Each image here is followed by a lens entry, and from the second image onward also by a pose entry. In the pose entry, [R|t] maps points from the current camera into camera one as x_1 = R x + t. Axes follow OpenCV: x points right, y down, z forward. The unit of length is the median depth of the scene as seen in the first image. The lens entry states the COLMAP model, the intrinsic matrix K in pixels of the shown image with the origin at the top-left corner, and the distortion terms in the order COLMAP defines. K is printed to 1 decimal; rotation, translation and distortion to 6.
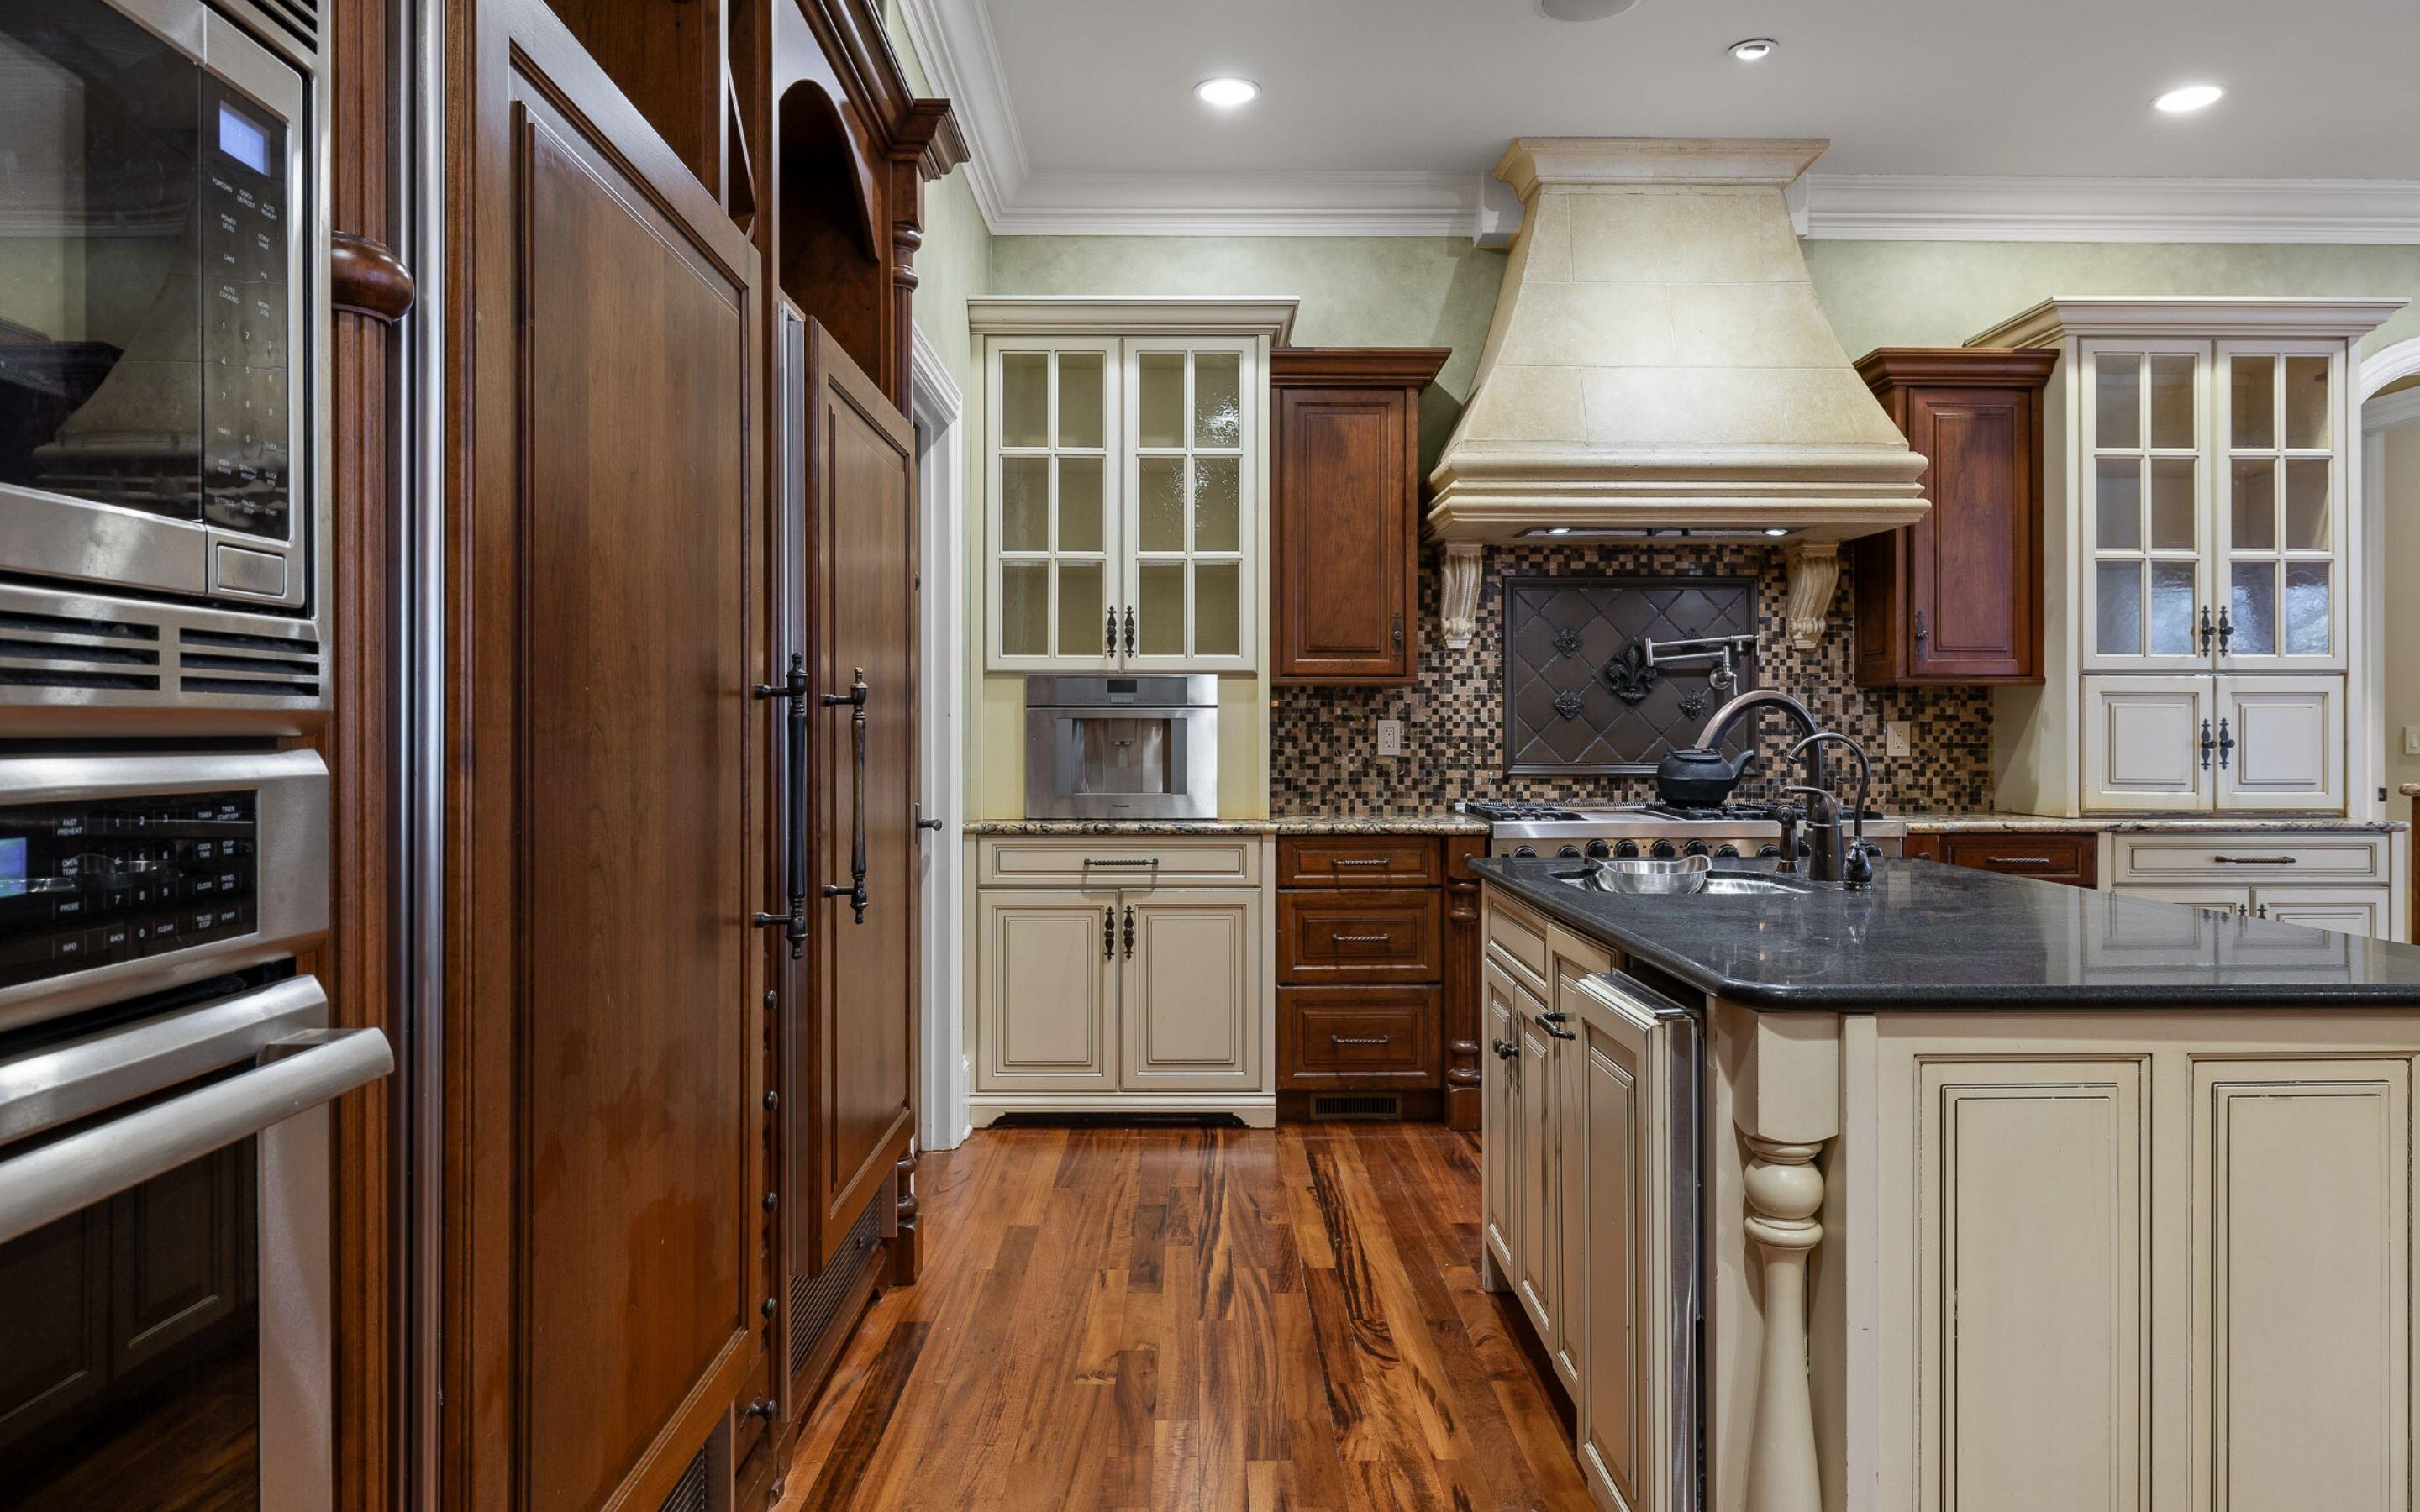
lens RADIAL K [[1043.7, 0, 1206.6], [0, 1043.7, 745.1], [0, 0, 1]] dist [0.000596, 0.000095]
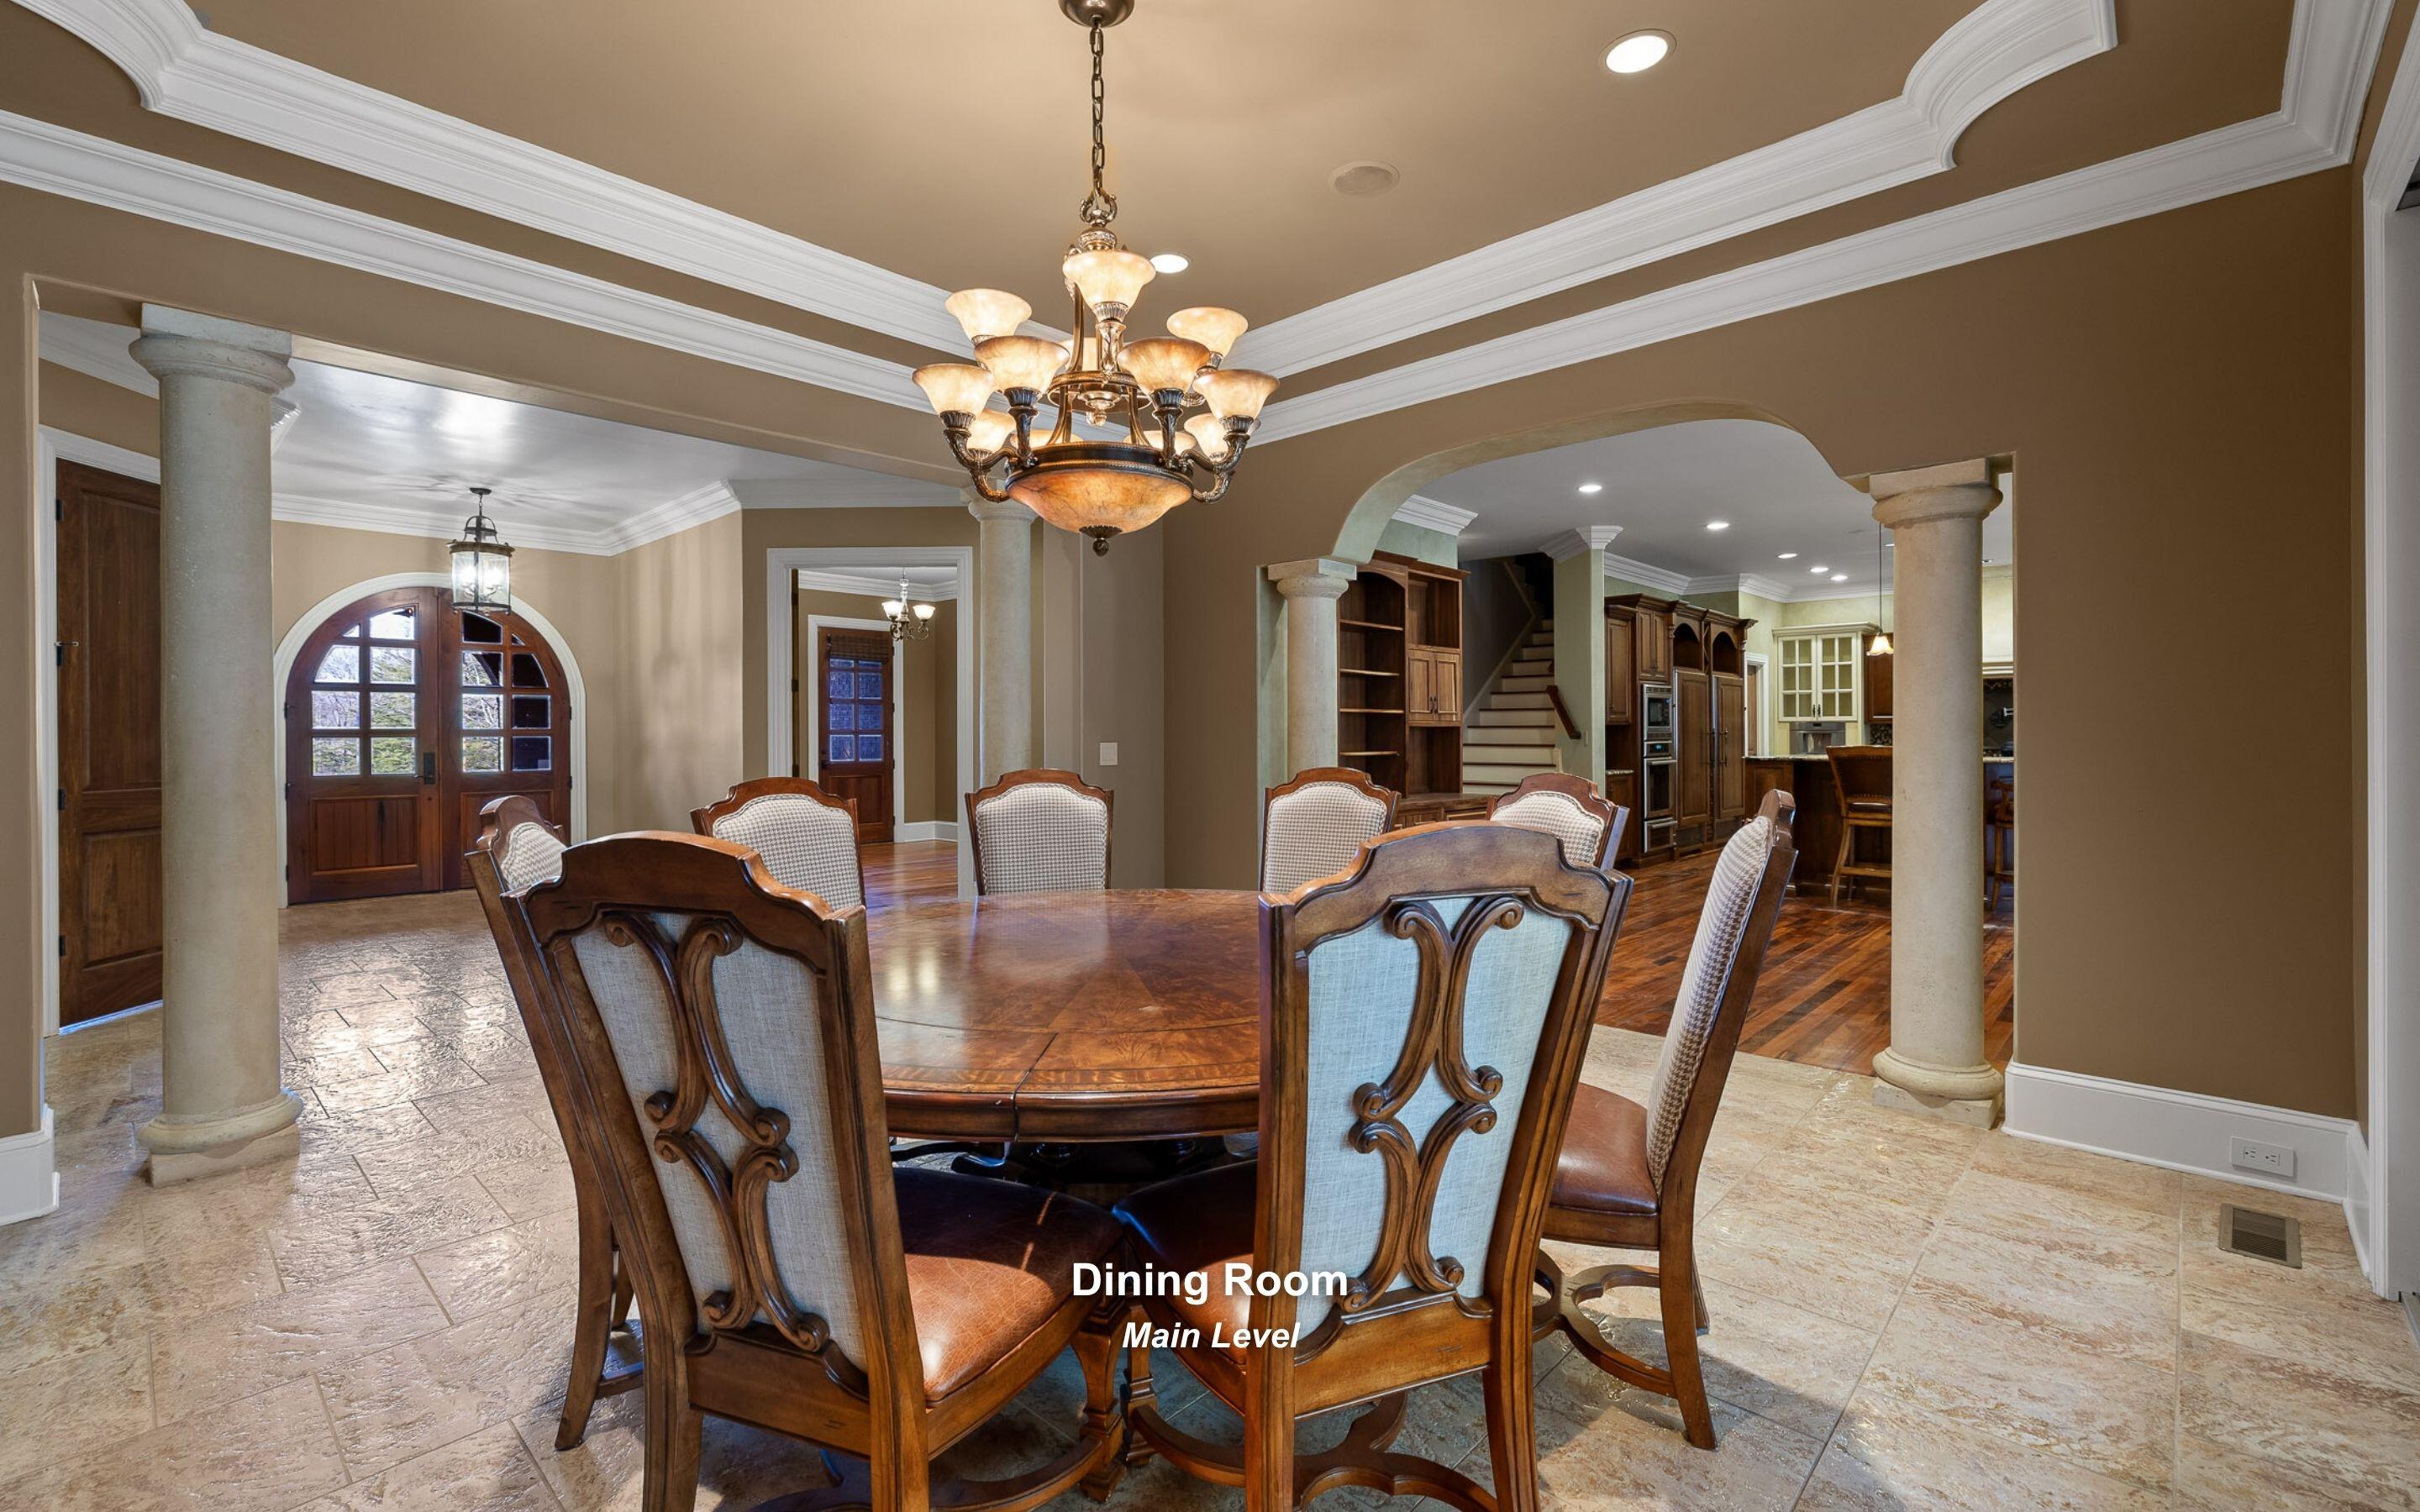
lens RADIAL K [[1043.7, 0, 1209.1], [0, 1043.7, 745.0], [0, 0, 1]] dist [0.000596, 0.000095]
pose [[0.719729, 0.000371, -0.694255, 0.975044], [0.001968, 0.999995, 0.002574, 0.002563], [0.694252, -0.003219, 0.719724, -3.313102]]
